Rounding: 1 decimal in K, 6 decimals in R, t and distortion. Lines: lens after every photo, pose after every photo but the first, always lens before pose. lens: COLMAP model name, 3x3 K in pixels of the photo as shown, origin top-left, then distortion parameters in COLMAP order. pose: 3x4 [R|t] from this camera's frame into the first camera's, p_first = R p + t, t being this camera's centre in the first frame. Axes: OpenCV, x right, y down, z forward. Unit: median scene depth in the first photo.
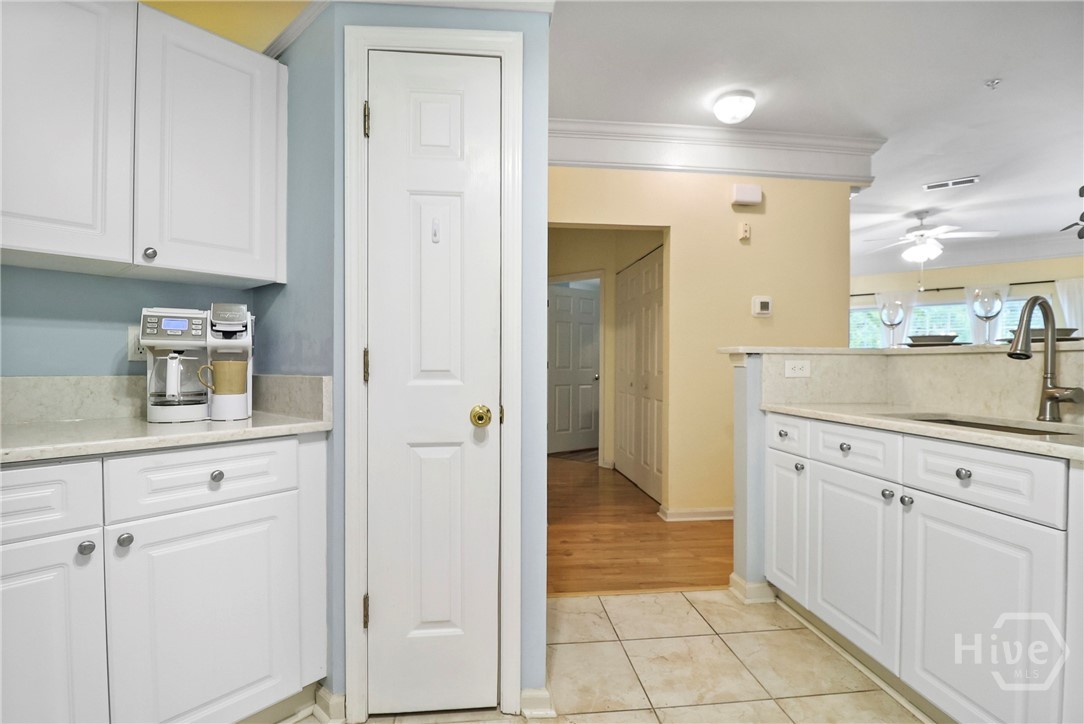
lens RADIAL K [[507.1, 0, 535.2], [0, 507.1, 366.8], [0, 0, 1]] dist [-0.002256, -0.013040]
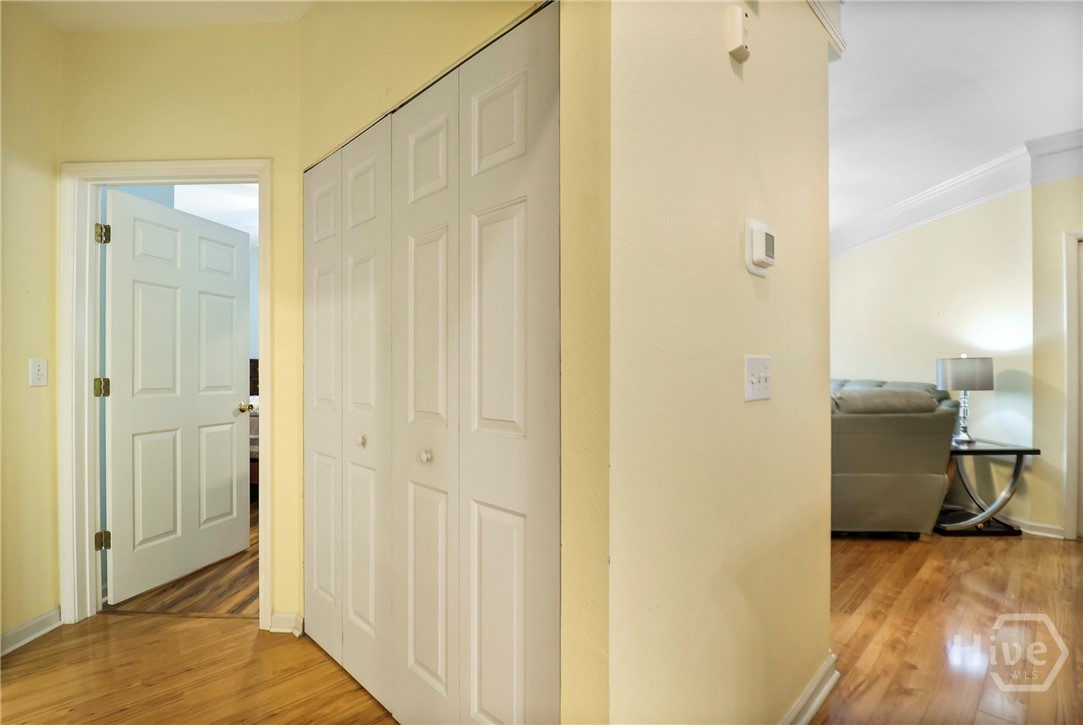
lens RADIAL K [[506.6, 0, 534.7], [0, 506.6, 367.3], [0, 0, 1]] dist [-0.002256, -0.013040]
pose [[0.779697, -0.006849, 0.626120, 0.044569], [0.007693, 0.999969, 0.001358, -0.019115], [-0.626110, 0.003758, 0.779726, 0.551209]]
